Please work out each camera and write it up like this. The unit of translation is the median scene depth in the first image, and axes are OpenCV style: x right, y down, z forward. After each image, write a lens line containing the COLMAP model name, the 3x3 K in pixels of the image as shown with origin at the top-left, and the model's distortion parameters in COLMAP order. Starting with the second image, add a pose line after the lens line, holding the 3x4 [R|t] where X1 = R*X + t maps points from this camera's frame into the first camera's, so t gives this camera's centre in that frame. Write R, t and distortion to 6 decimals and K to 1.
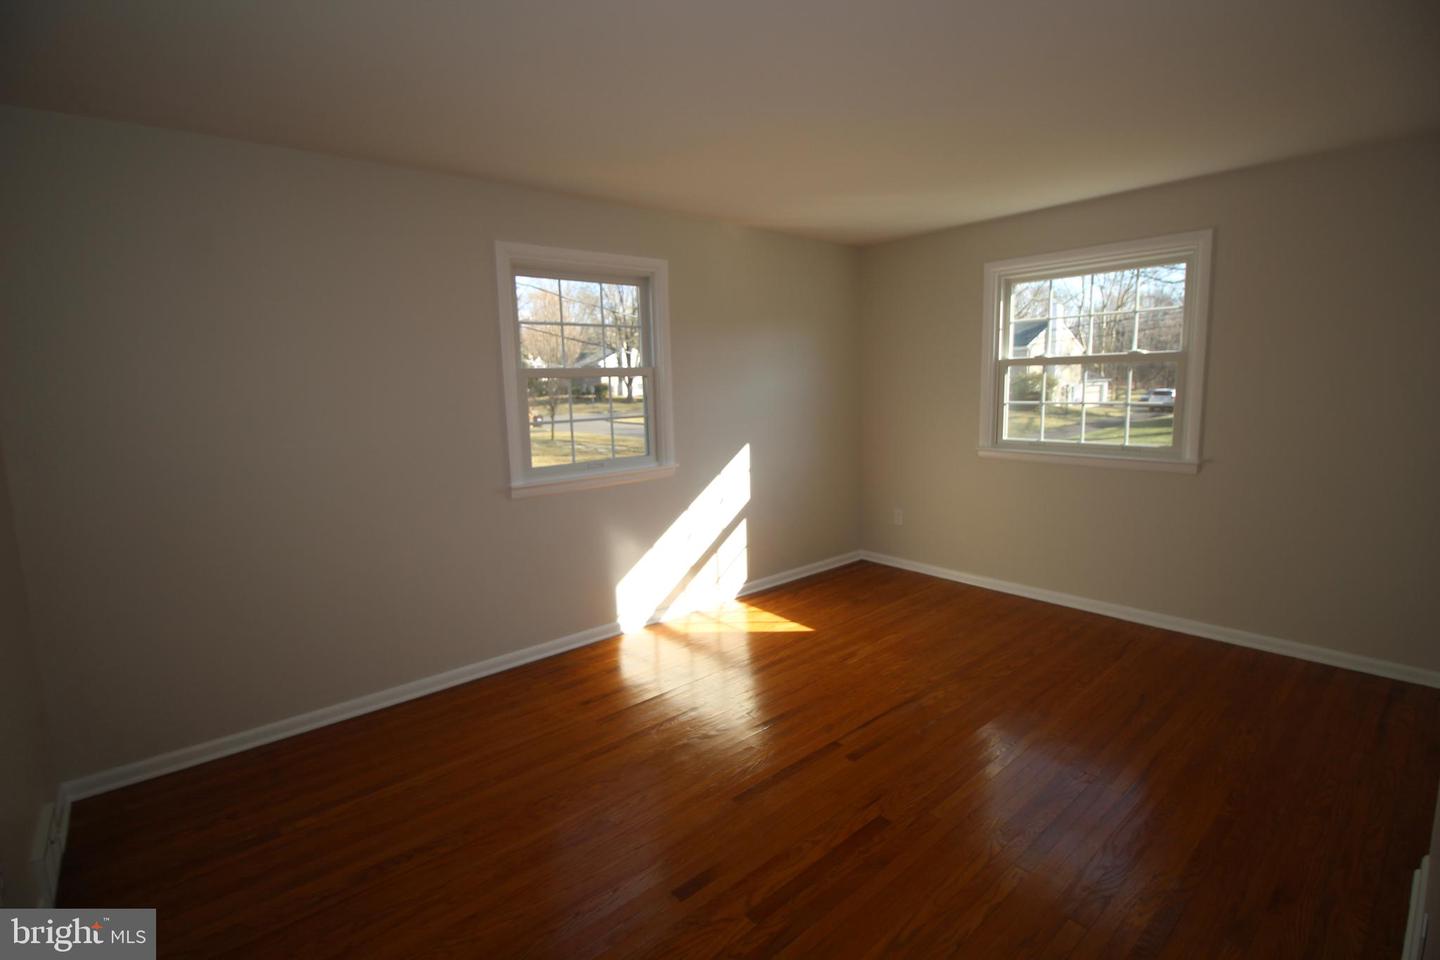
lens RADIAL K [[663.5, 0, 715.6], [0, 663.5, 470.8], [0, 0, 1]] dist [0.002601, -0.014943]
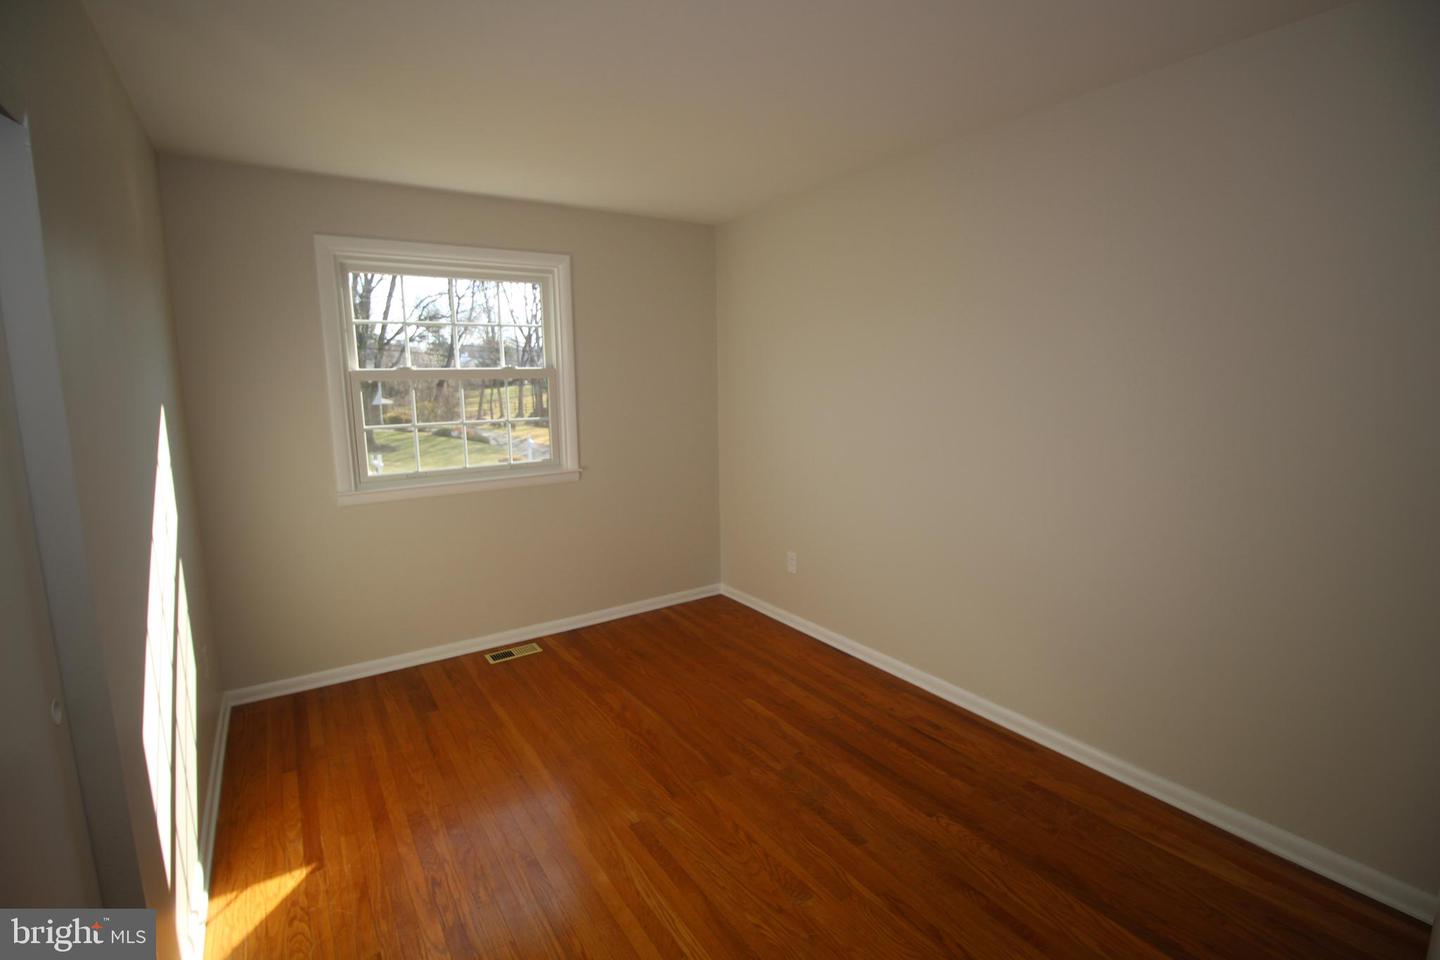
lens RADIAL K [[663.5, 0, 715.6], [0, 663.5, 470.8], [0, 0, 1]] dist [0.002601, -0.014943]
pose [[0.138287, -0.103156, 0.985005, -0.307801], [0.157227, 0.984235, 0.081001, -0.062948], [-0.977832, 0.143668, 0.152326, 0.601895]]
